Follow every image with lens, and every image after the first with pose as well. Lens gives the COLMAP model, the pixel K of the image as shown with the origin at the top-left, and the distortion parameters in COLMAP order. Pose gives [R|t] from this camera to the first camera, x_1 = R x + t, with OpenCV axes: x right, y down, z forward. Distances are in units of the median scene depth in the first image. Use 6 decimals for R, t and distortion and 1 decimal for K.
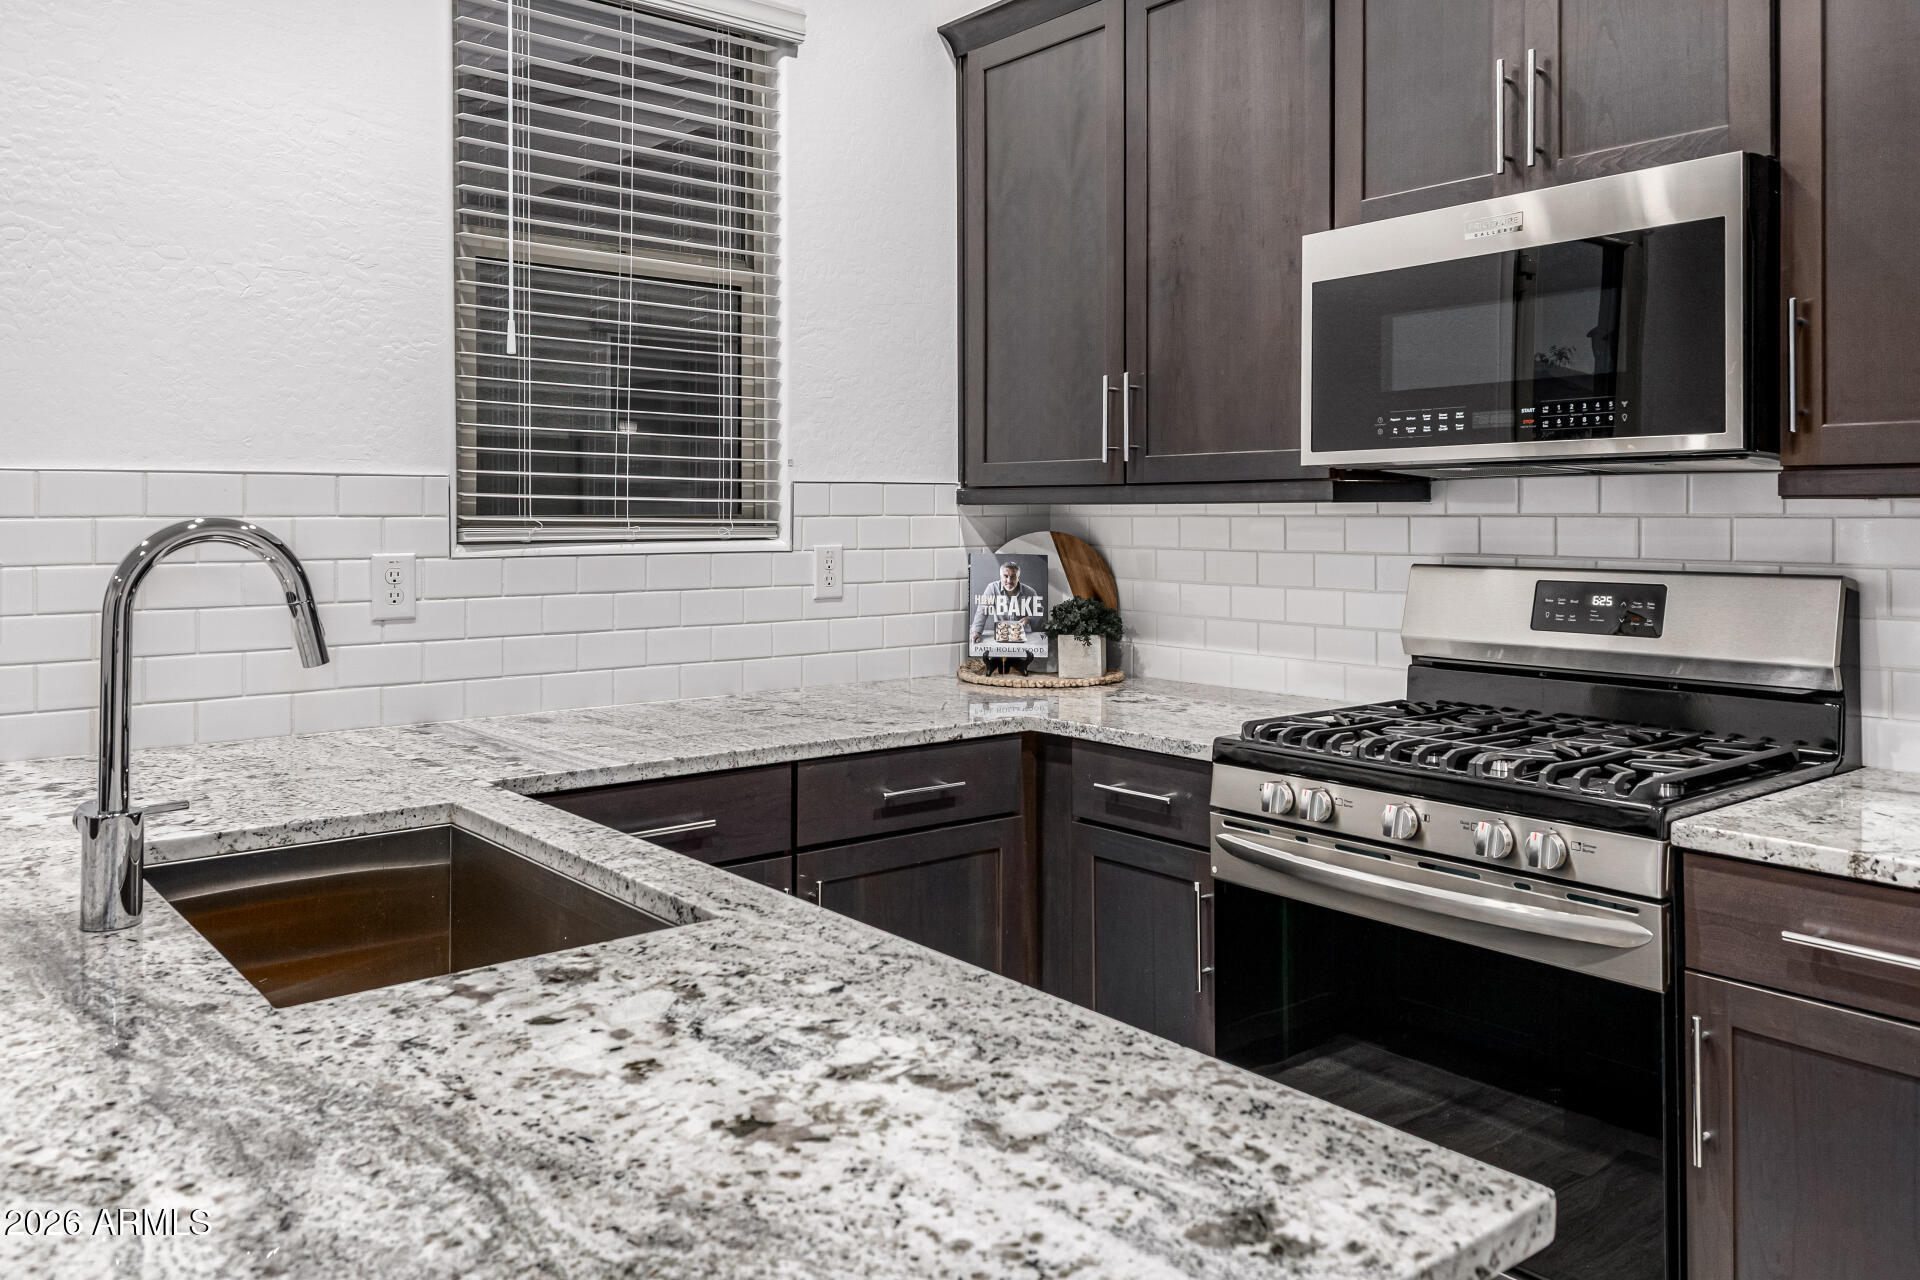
lens RADIAL K [[1428.0, 0, 960.1], [0, 1428.0, 514.2], [0, 0, 1]] dist [0.042918, -0.001945]
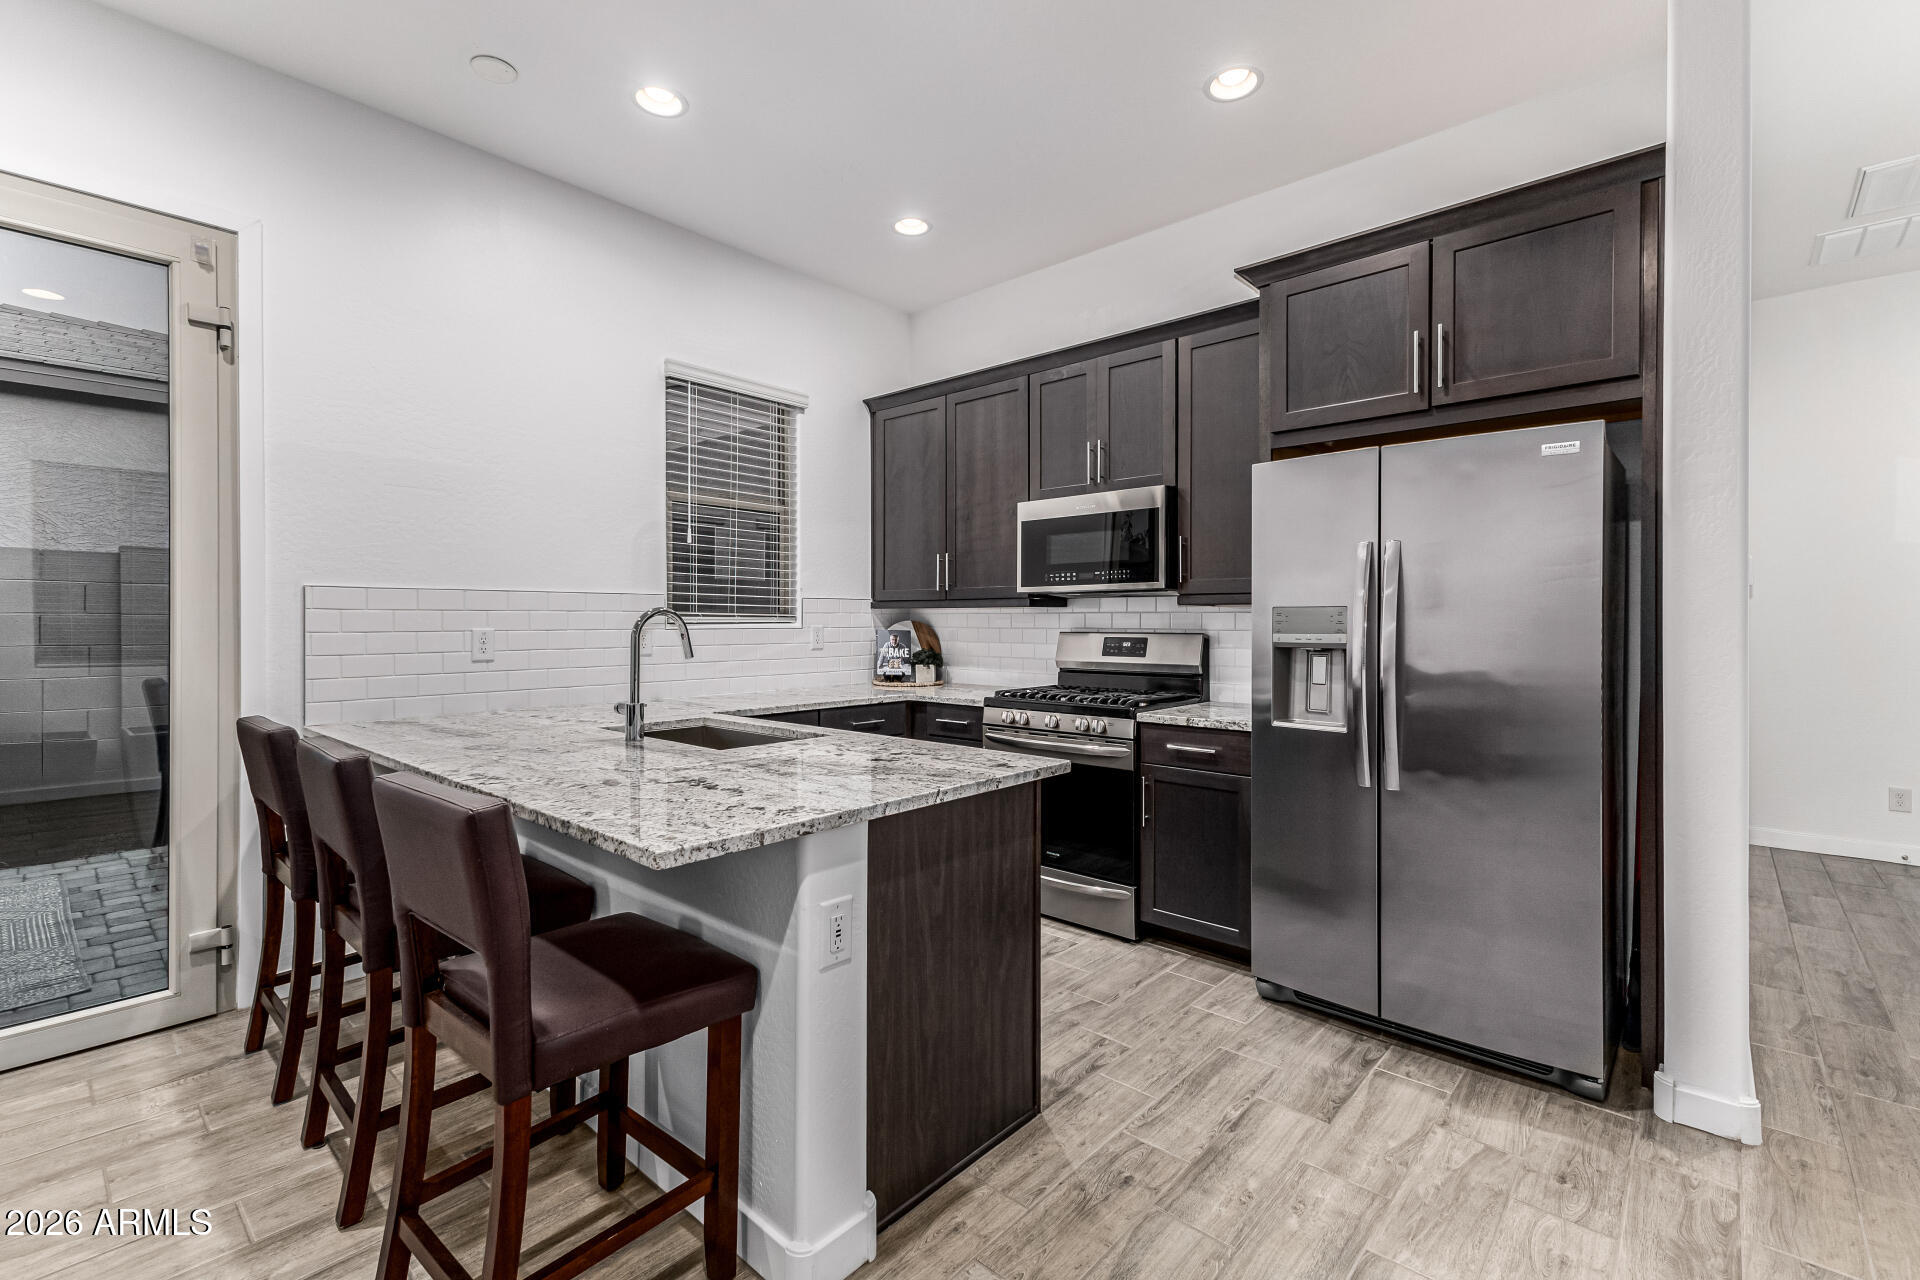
lens RADIAL K [[833.1, 0, 956.5], [0, 833.1, 628.2], [0, 0, 1]] dist [0.011768, -0.000117]
pose [[0.987440, 0.000189, 0.157996, -0.096869], [-0.001684, 0.999955, 0.009325, 0.014851], [-0.157987, -0.009474, 0.987396, -0.422321]]
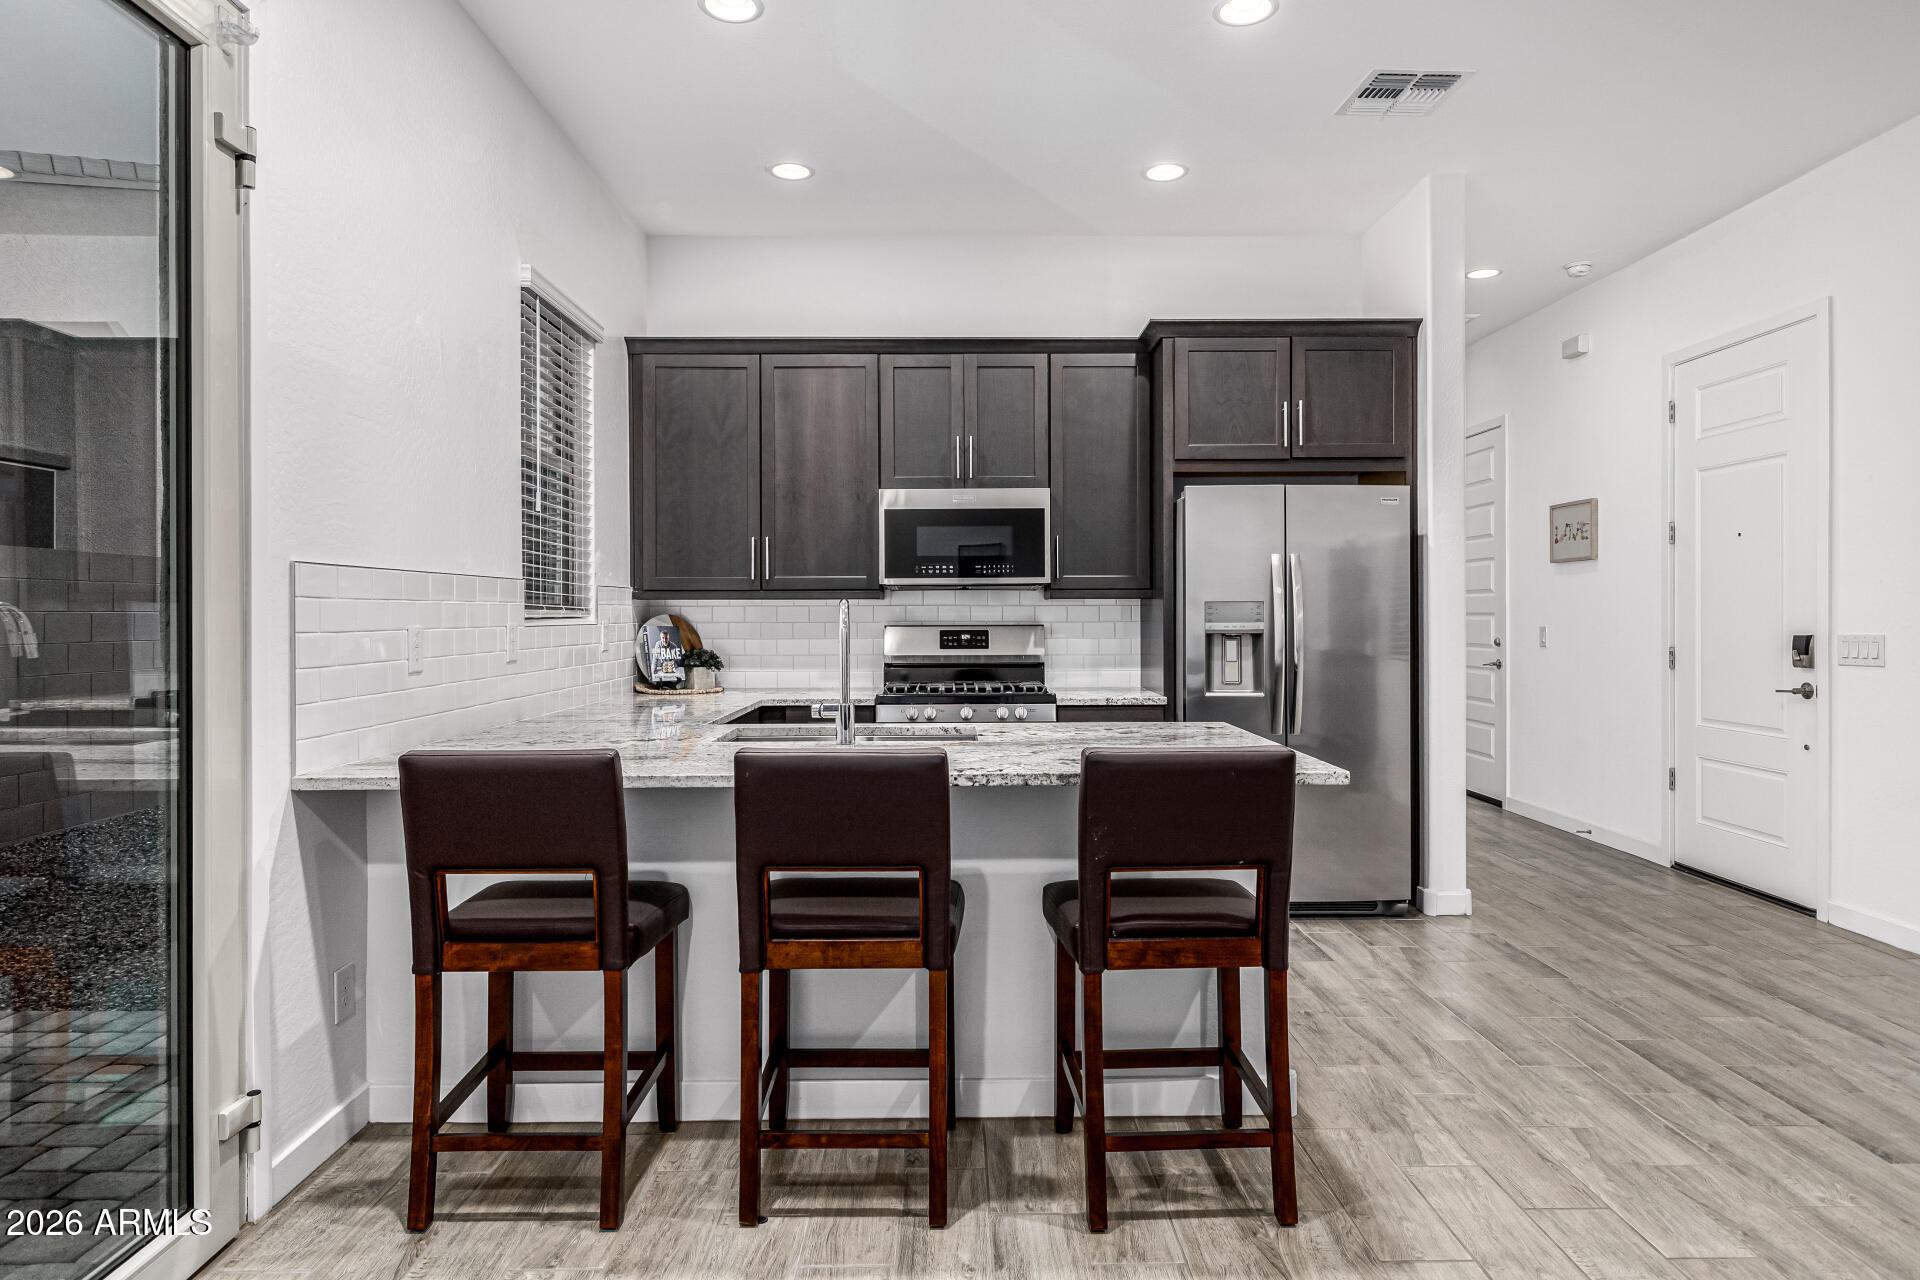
lens RADIAL K [[1116.9, 0, 955.0], [0, 1116.9, 615.3], [0, 0, 1]] dist [-0.000385, -0.000631]
pose [[0.622966, -0.000742, 0.782249, -1.072824], [0.001458, 0.999999, -0.000213, 0.018093], [-0.782248, 0.001273, 0.622966, -0.256505]]
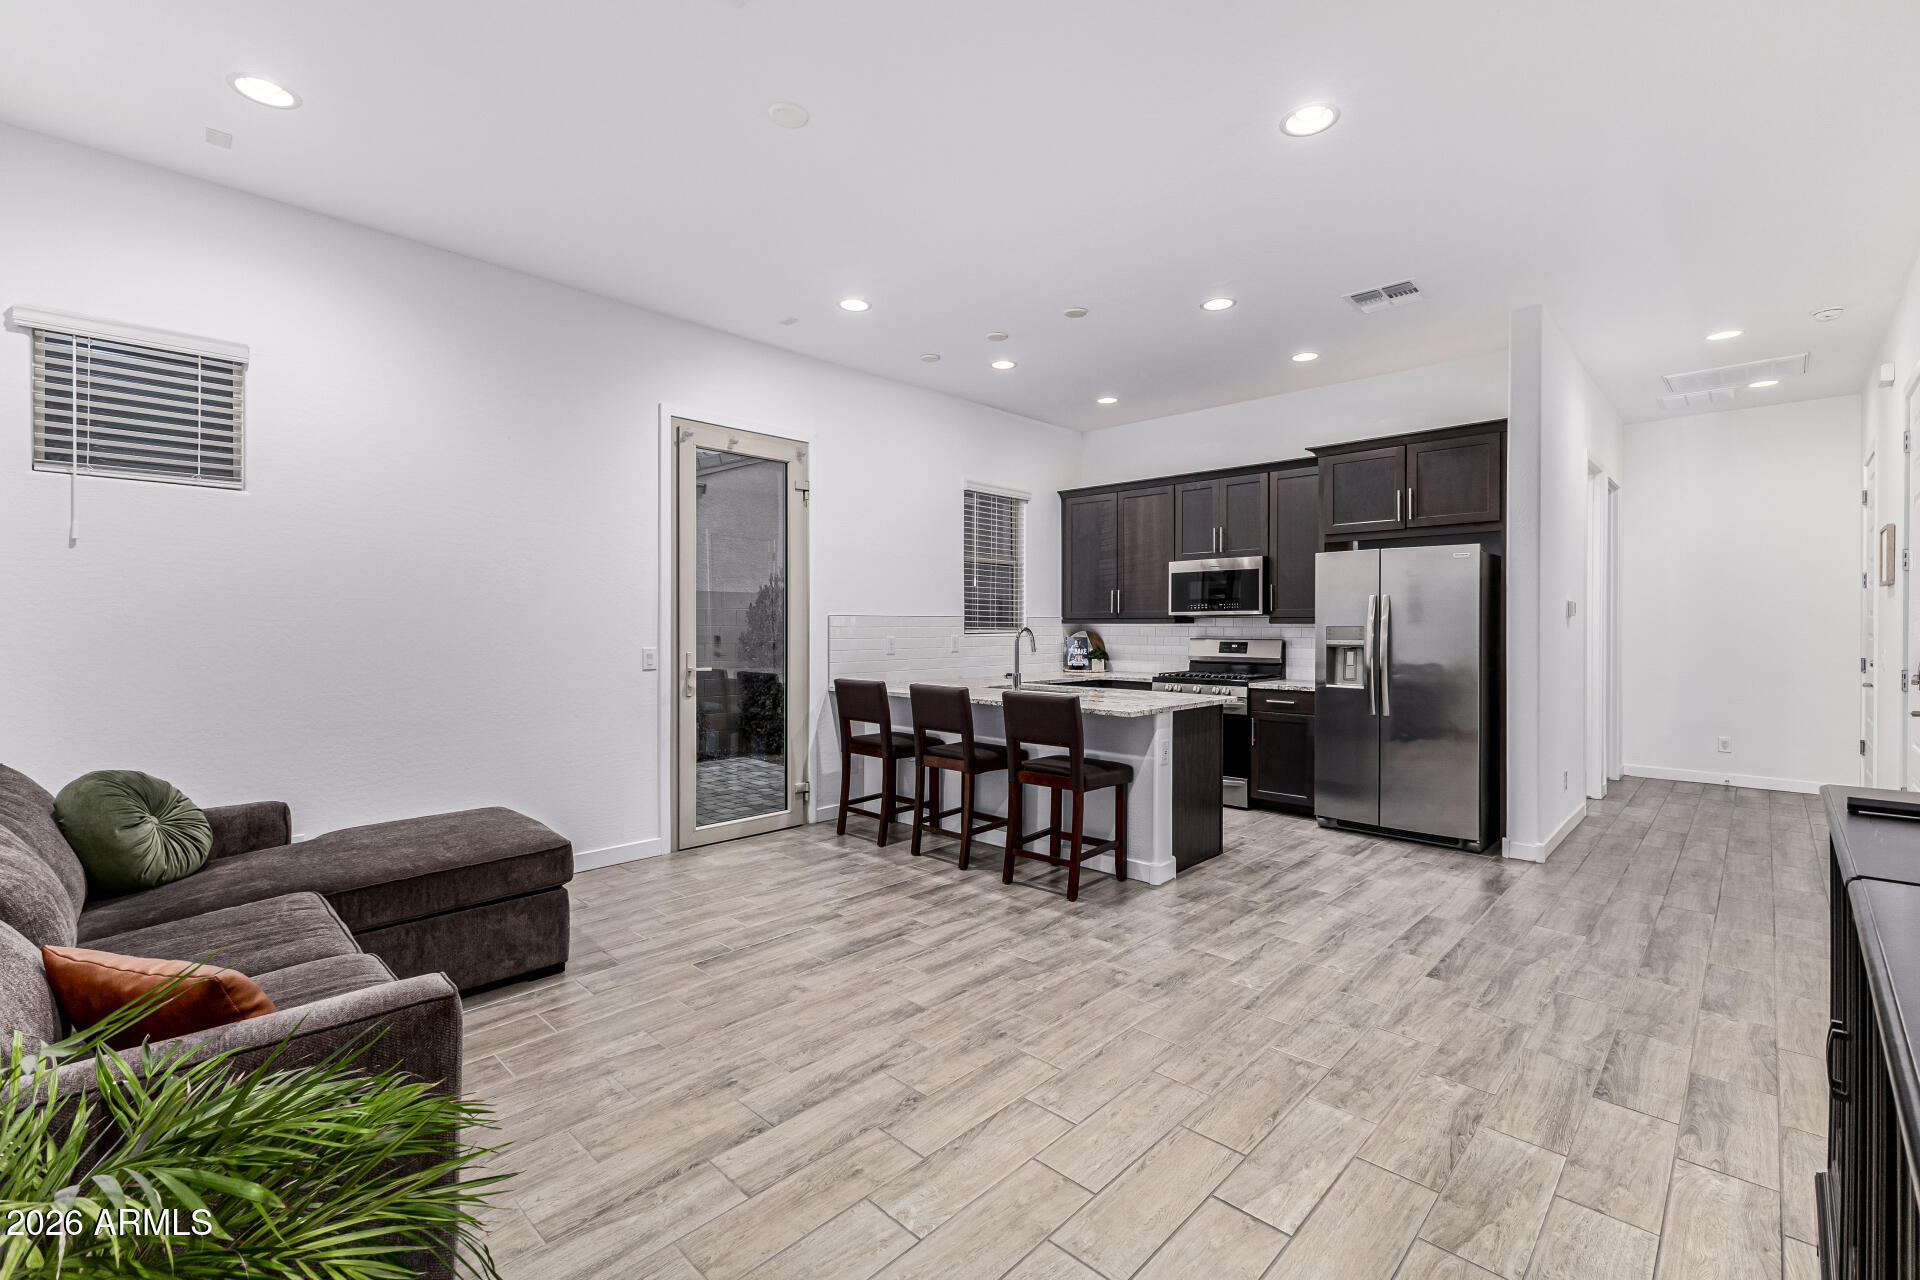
lens RADIAL K [[833.1, 0, 956.5], [0, 833.1, 628.2], [0, 0, 1]] dist [0.011768, -0.000117]
pose [[0.992621, 0.001474, 0.121246, -0.649590], [-0.002021, 0.999988, 0.004385, -0.004002], [-0.121238, -0.004598, 0.992613, -1.313290]]
